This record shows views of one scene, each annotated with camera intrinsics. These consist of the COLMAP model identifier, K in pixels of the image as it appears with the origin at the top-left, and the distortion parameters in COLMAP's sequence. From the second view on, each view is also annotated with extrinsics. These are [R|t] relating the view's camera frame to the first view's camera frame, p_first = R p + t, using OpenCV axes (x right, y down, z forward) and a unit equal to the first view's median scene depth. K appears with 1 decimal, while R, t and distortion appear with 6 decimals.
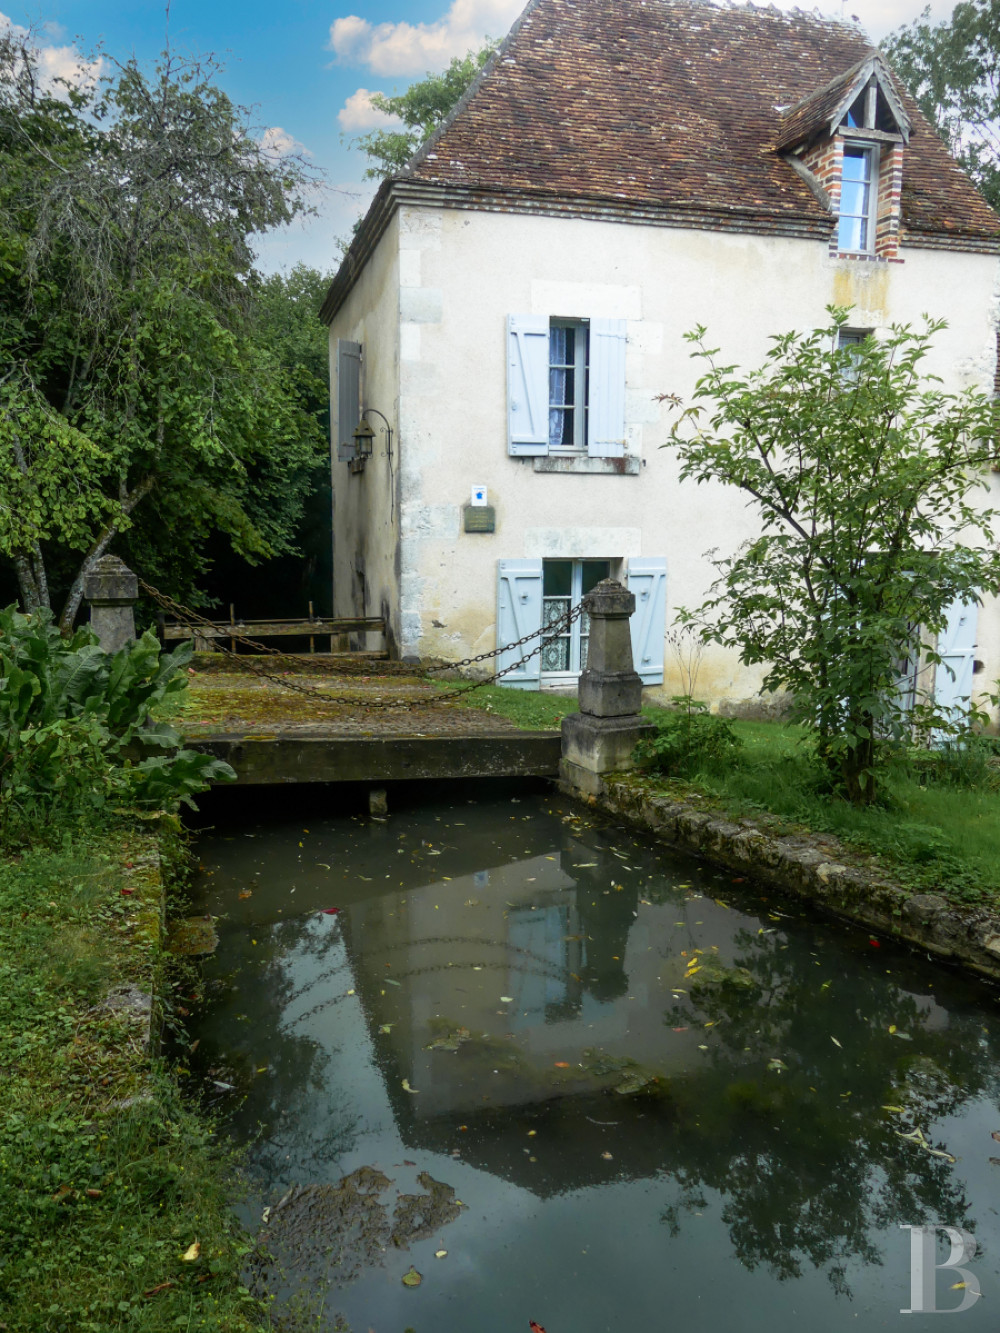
lens RADIAL K [[1043.5, 0, 500.0], [0, 1043.5, 666.5], [0, 0, 1]] dist [-0.061380, 0.045380]
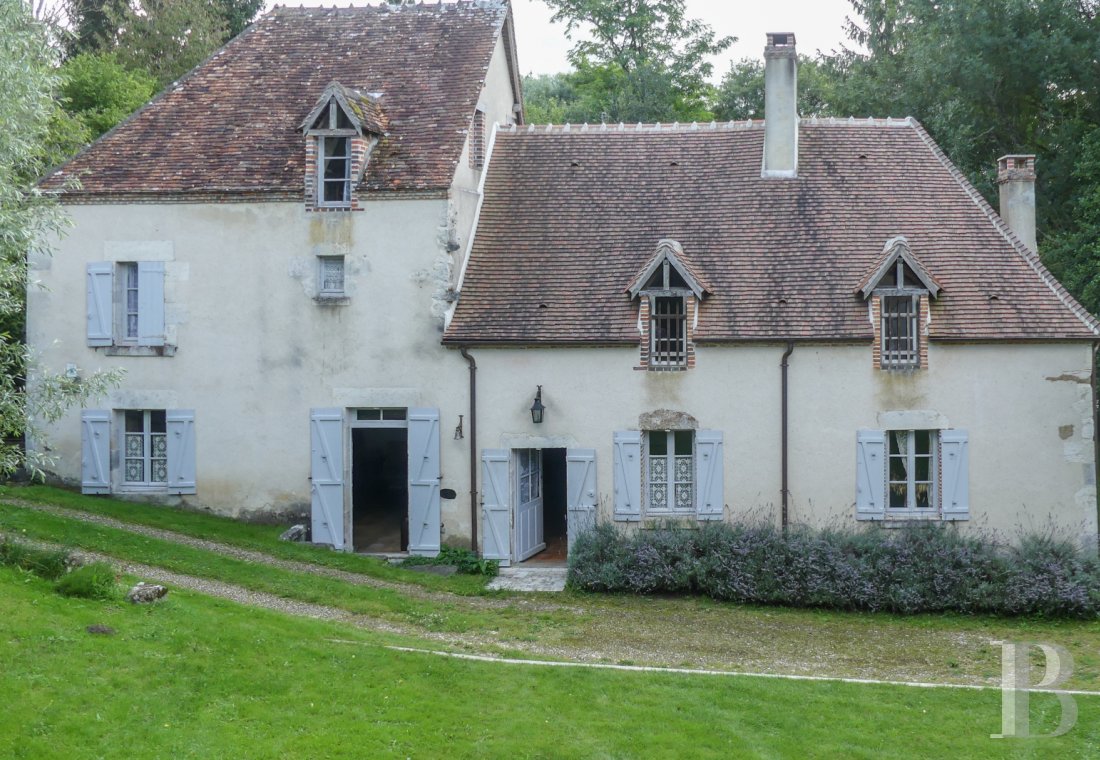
lens RADIAL K [[850.4, 0, 553.7], [0, 850.4, 357.3], [0, 0, 1]] dist [-0.065773, 0.067626]
pose [[0.956675, -0.010903, -0.290952, 1.054745], [-0.037577, 0.986317, -0.160517, -0.000954], [0.288722, 0.164496, 0.943176, -0.030823]]
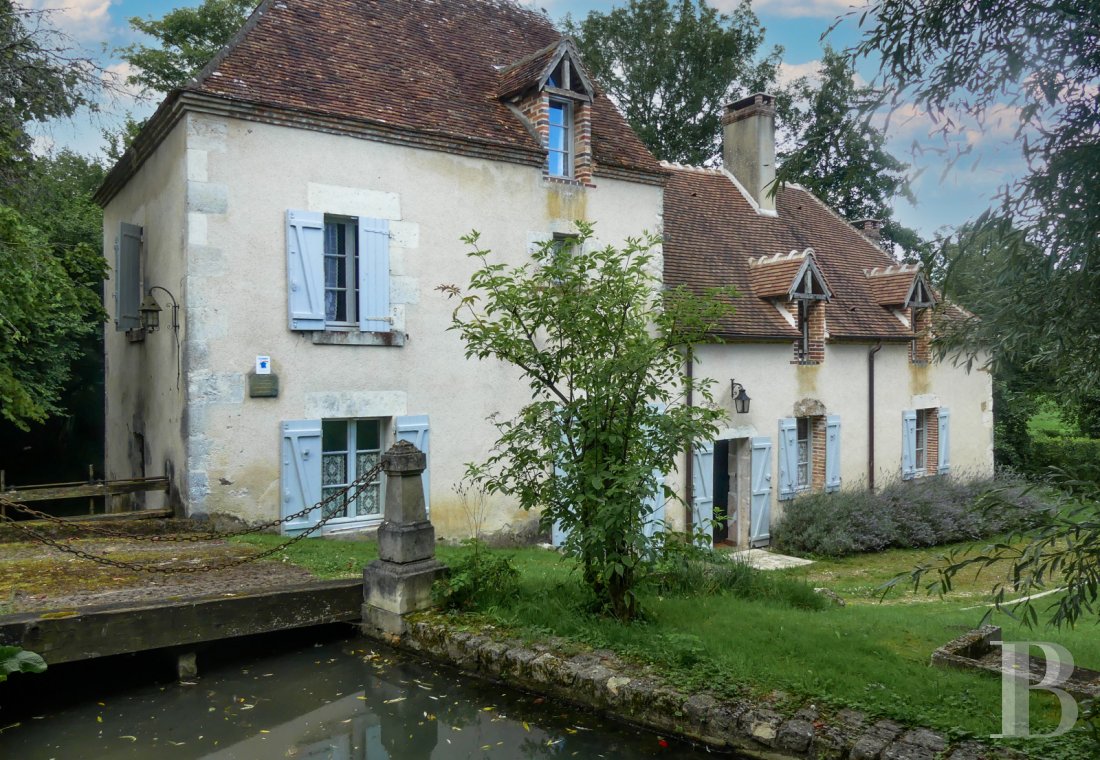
lens RADIAL K [[850.4, 0, 553.7], [0, 850.4, 357.3], [0, 0, 1]] dist [-0.065773, 0.067626]
pose [[0.931391, -0.003271, 0.364006, -0.059494], [0.059204, 0.988007, -0.142606, -0.023163], [-0.359174, 0.154373, 0.920415, 0.045089]]
